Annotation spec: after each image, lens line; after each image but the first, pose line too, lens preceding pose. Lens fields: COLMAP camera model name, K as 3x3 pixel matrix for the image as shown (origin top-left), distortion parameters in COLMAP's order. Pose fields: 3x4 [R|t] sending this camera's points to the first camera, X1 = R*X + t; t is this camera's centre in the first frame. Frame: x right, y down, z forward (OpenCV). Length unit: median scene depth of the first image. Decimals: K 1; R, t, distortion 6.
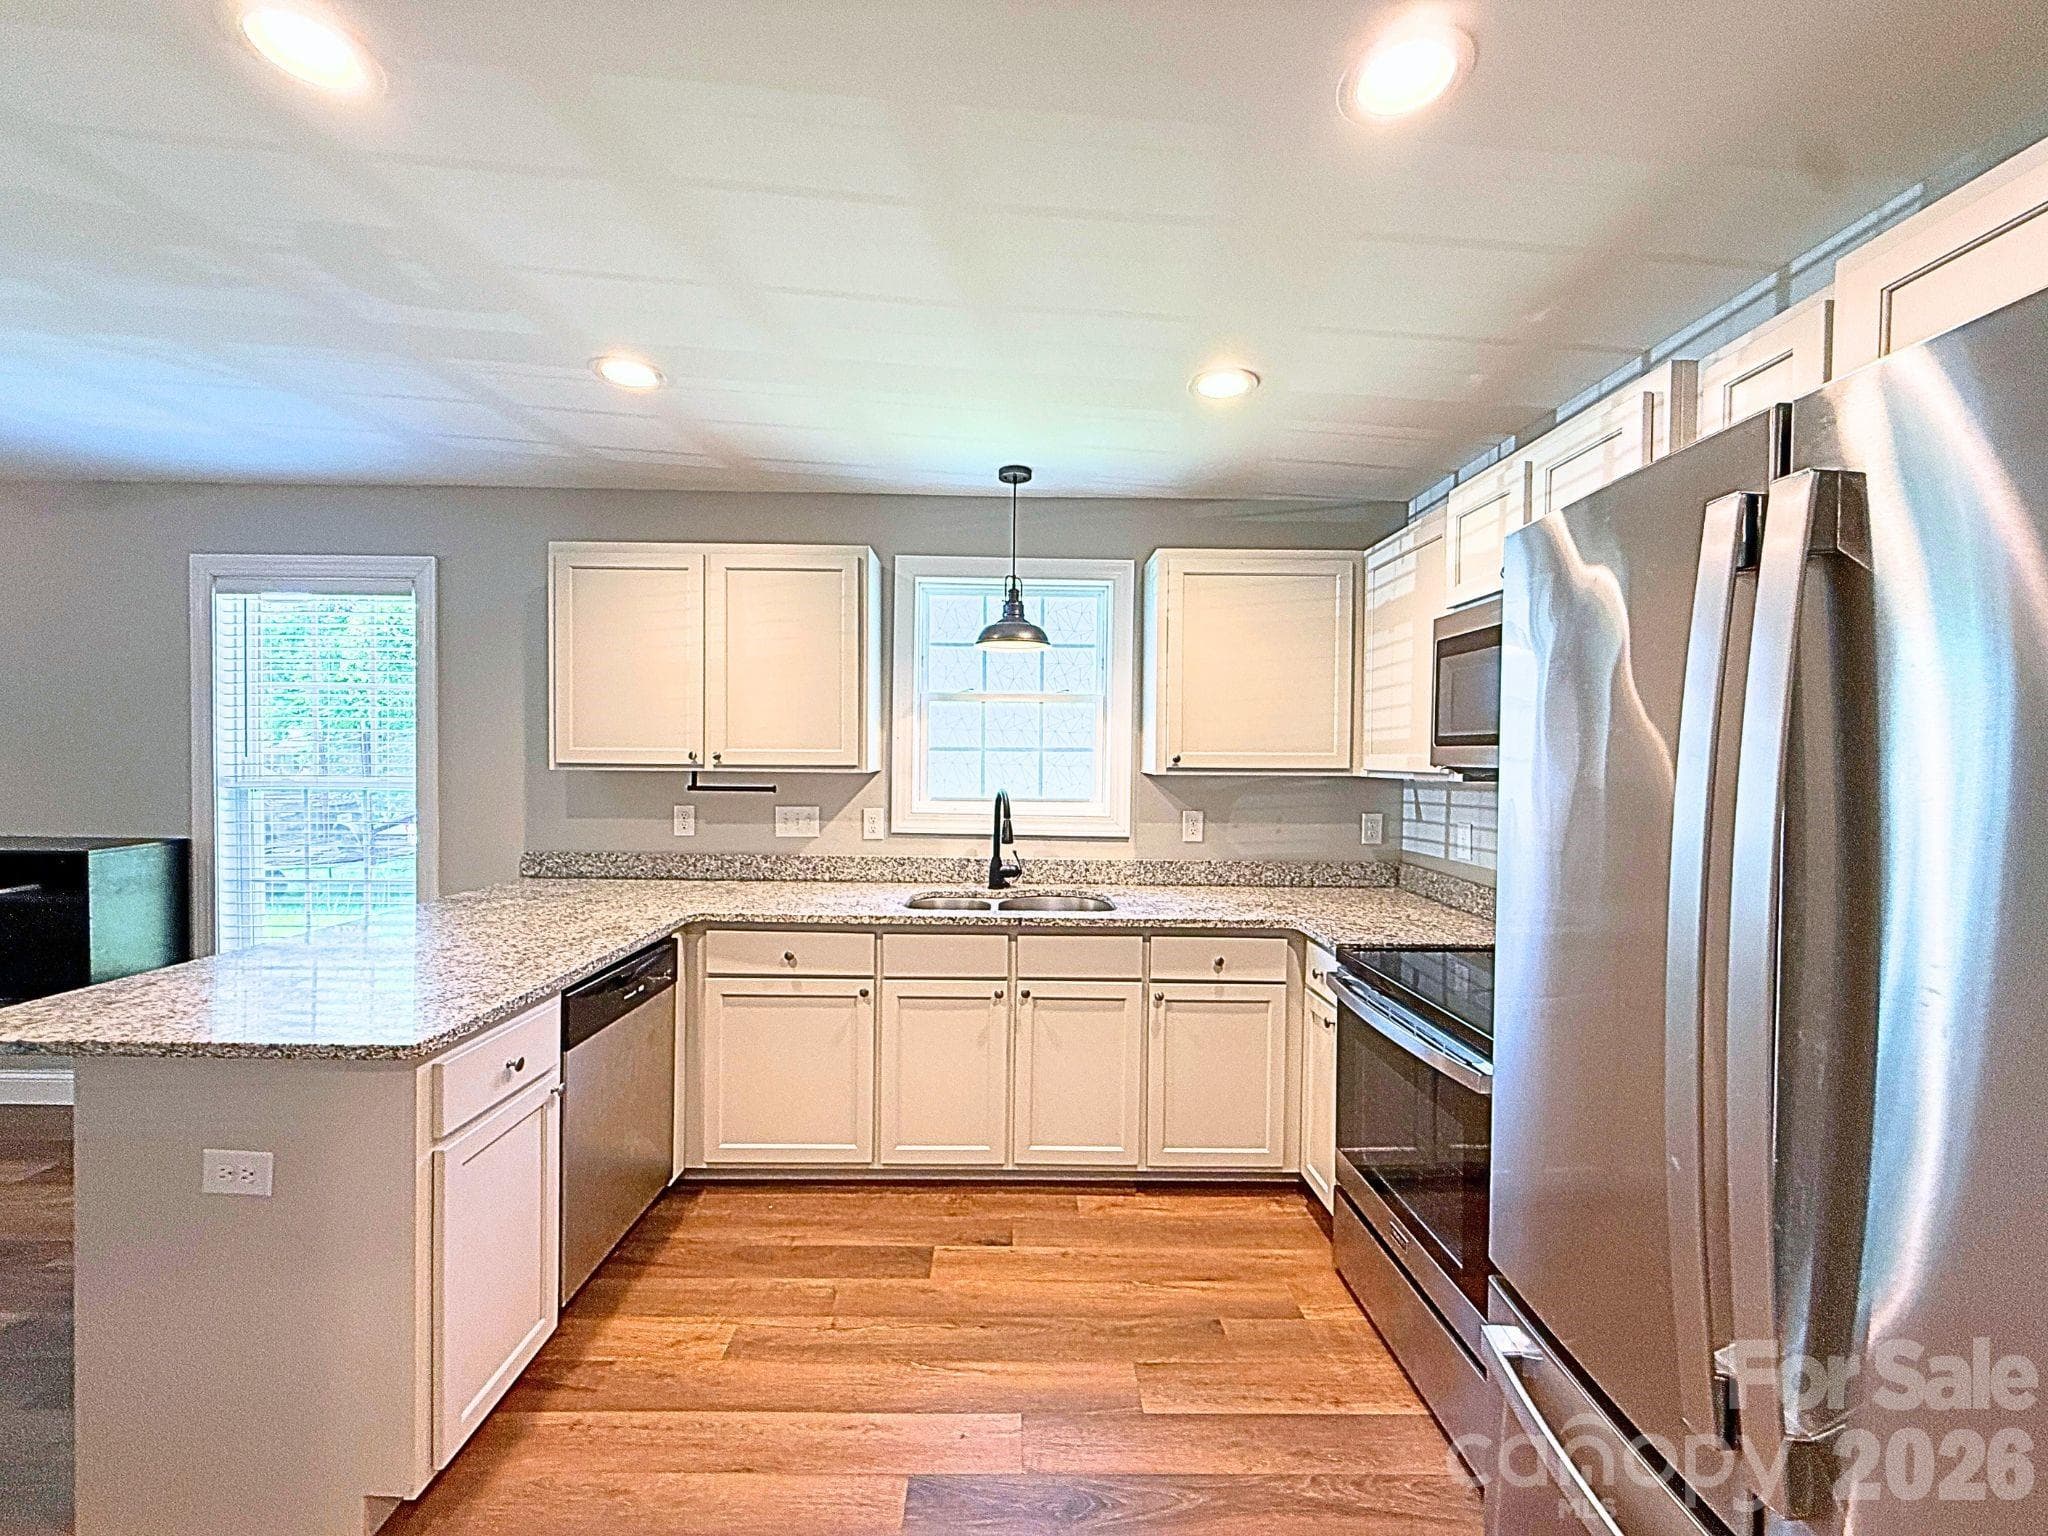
lens RADIAL K [[810.4, 0, 1014.4], [0, 810.4, 770.3], [0, 0, 1]] dist [-0.000220, -0.000036]
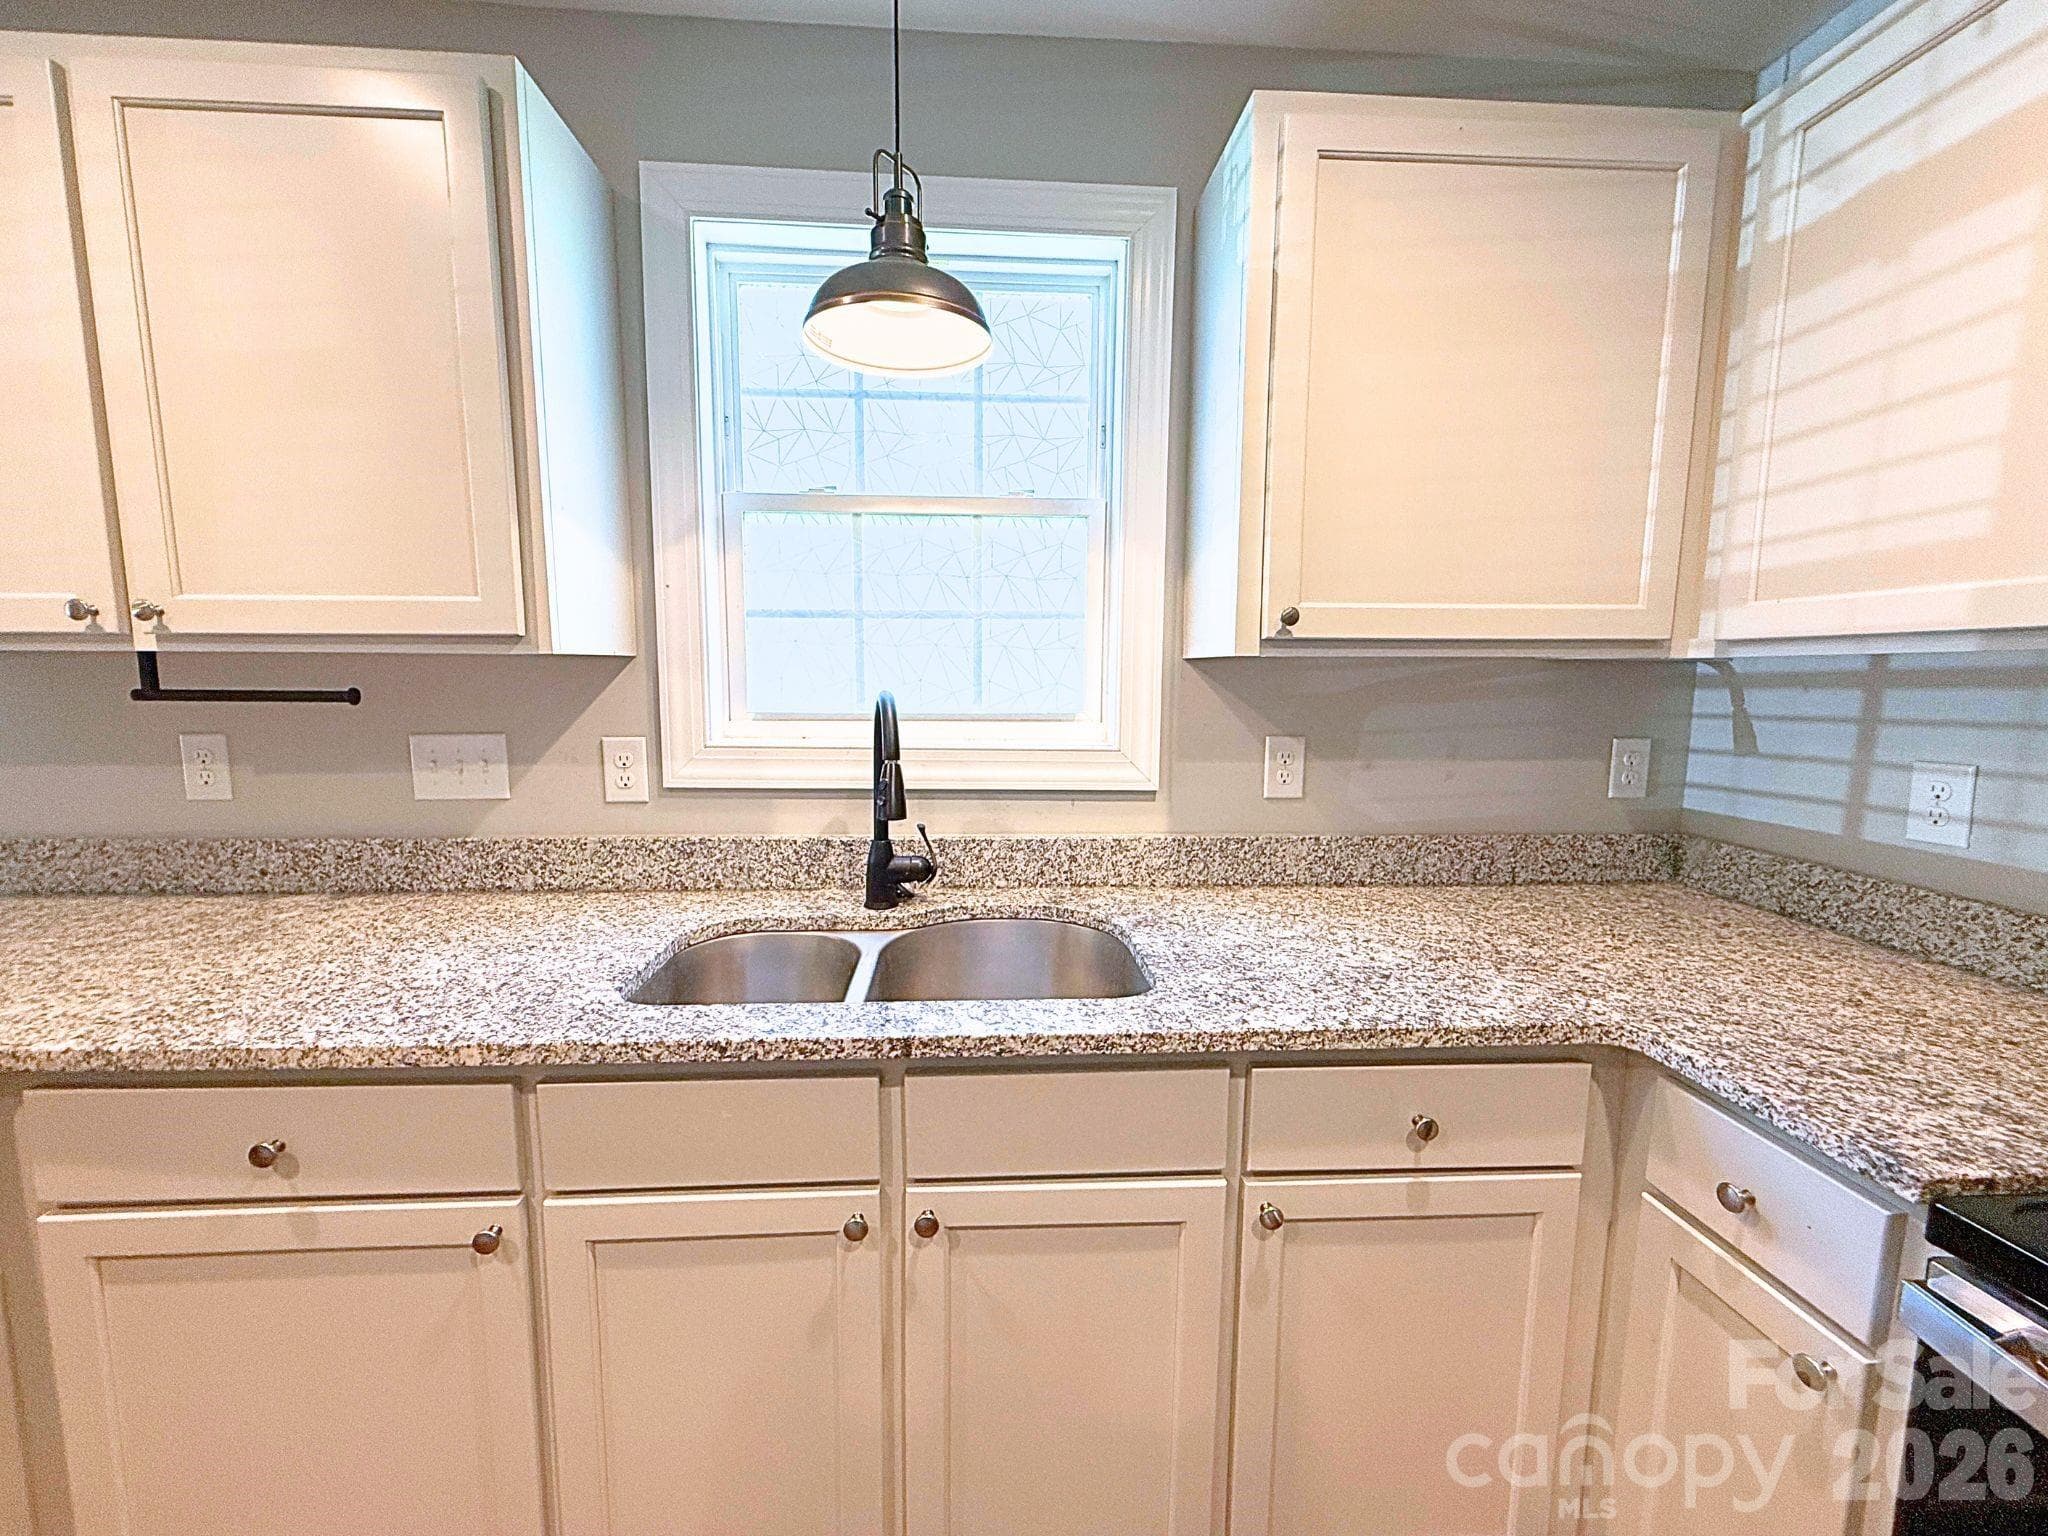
lens RADIAL K [[810.4, 0, 1014.4], [0, 810.4, 770.3], [0, 0, 1]] dist [-0.000220, -0.000036]
pose [[0.998800, -0.010956, 0.047732, 0.032901], [0.006189, 0.995079, 0.098891, 0.021678], [-0.048581, -0.098477, 0.993953, 0.540727]]
